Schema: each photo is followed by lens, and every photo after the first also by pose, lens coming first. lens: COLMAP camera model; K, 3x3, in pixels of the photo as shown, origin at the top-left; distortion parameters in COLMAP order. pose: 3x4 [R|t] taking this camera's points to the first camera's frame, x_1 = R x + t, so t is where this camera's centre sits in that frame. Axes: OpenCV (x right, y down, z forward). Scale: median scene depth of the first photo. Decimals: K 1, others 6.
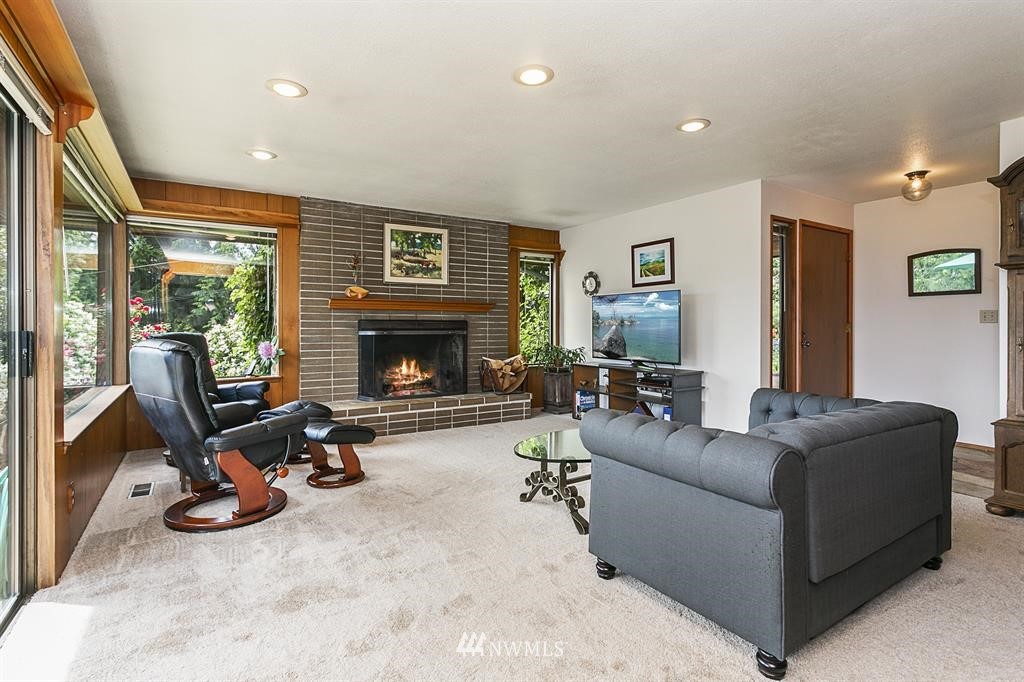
lens RADIAL K [[495.5, 0, 511.1], [0, 495.5, 332.1], [0, 0, 1]] dist [0.010994, -0.001466]
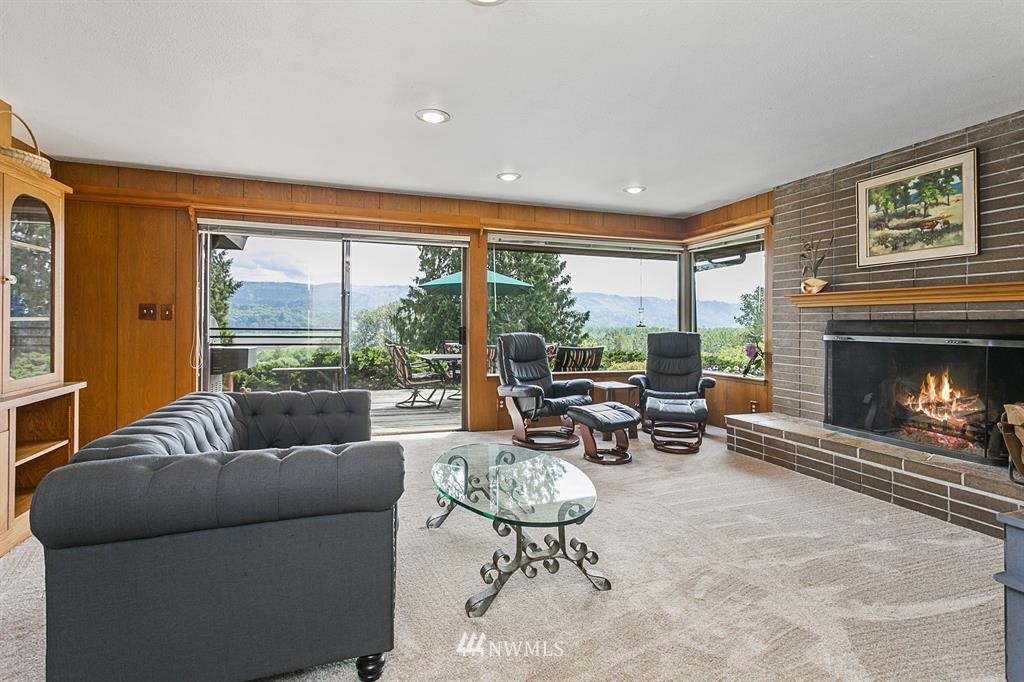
lens RADIAL K [[512.0, 0, 516.9], [0, 512.0, 320.4], [0, 0, 1]] dist [0.000567, 0.002358]
pose [[-0.229583, -0.002786, -0.973285, 0.546111], [-0.010357, 0.999946, -0.000419, -0.017907], [0.973234, 0.009985, -0.229600, 0.665437]]
